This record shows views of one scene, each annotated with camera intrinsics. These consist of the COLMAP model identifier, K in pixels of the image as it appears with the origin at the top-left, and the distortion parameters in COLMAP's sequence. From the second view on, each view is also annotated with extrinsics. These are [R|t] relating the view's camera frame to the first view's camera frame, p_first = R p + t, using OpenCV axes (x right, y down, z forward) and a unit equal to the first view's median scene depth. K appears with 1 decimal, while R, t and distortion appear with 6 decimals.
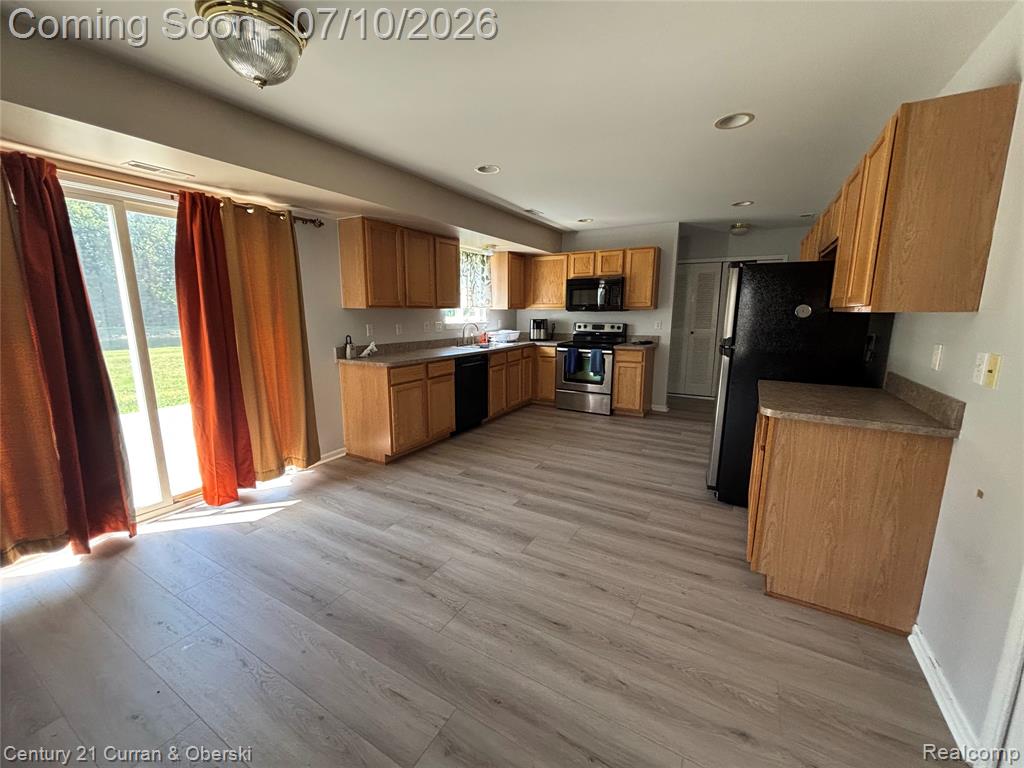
lens RADIAL K [[413.6, 0, 509.9], [0, 413.6, 381.5], [0, 0, 1]] dist [0.000685, 0.000089]
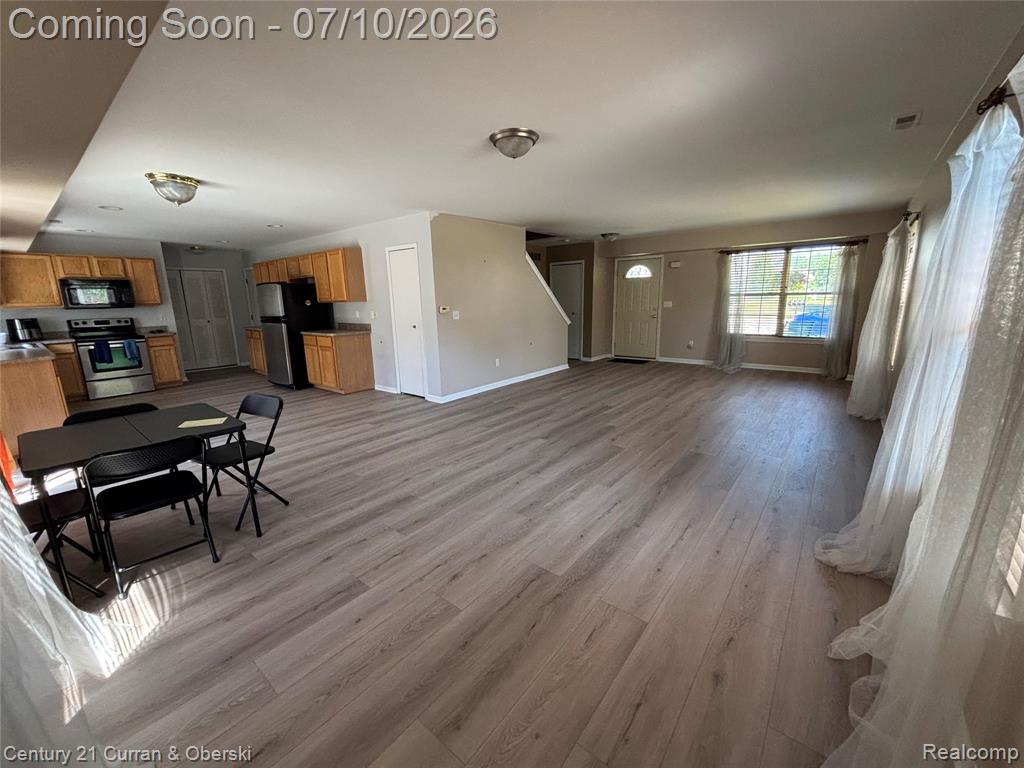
lens RADIAL K [[413.6, 0, 509.4], [0, 413.6, 389.9], [0, 0, 1]] dist [0.000685, 0.000089]
pose [[0.153116, -0.215858, 0.964345, -0.816409], [0.198205, 0.962730, 0.184026, 0.063158], [-0.968127, 0.162961, 0.190194, -0.288068]]
